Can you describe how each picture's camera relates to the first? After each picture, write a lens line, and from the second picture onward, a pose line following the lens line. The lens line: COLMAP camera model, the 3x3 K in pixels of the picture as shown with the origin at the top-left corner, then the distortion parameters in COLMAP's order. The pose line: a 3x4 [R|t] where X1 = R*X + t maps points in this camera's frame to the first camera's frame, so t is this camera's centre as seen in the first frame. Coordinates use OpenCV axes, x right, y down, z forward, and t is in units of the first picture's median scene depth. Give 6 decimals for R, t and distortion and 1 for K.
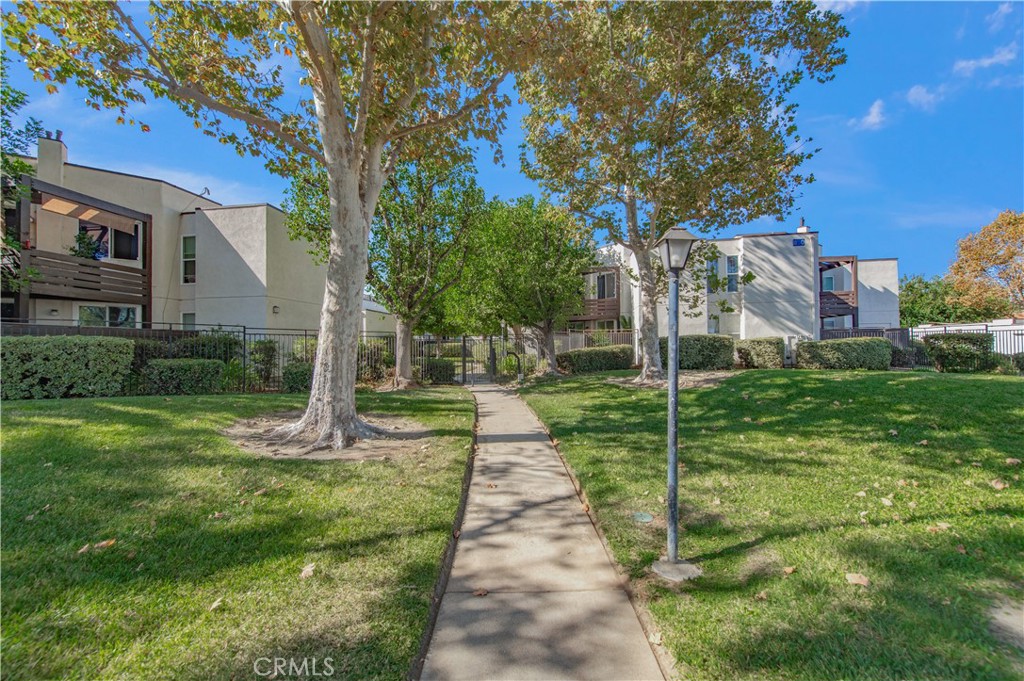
lens RADIAL K [[411.2, 0, 516.5], [0, 411.2, 337.2], [0, 0, 1]] dist [0.017855, -0.005591]
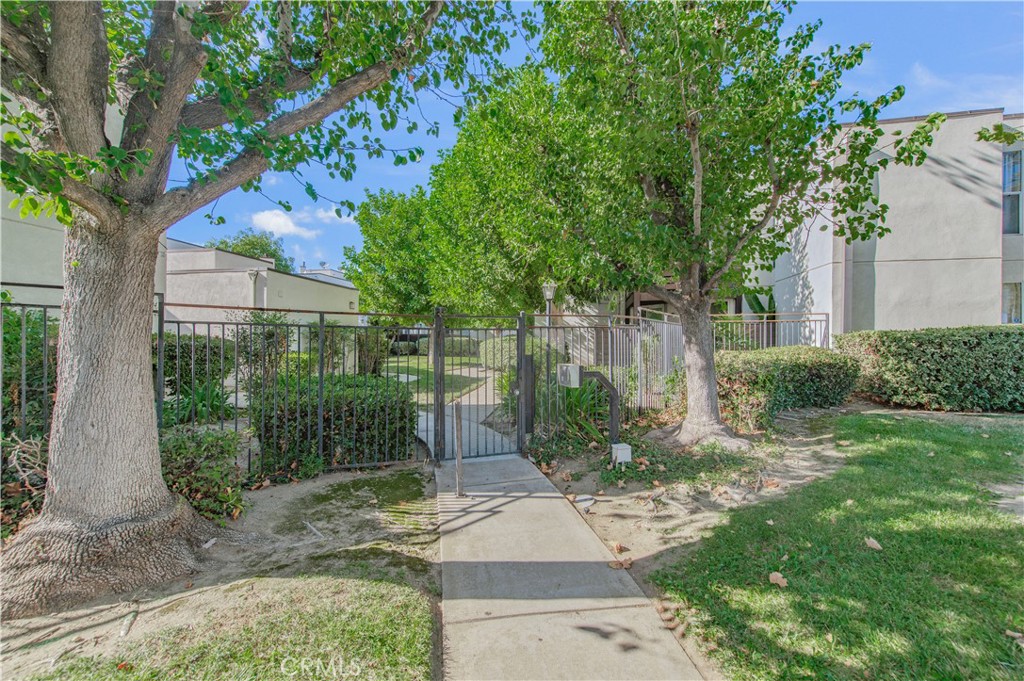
lens RADIAL K [[411.2, 0, 516.5], [0, 411.2, 337.2], [0, 0, 1]] dist [0.017855, -0.005591]
pose [[0.999348, 0.005027, -0.035740, -0.037646], [-0.004462, 0.999864, 0.015872, 0.004270], [0.035815, -0.015702, 0.999235, 0.462690]]
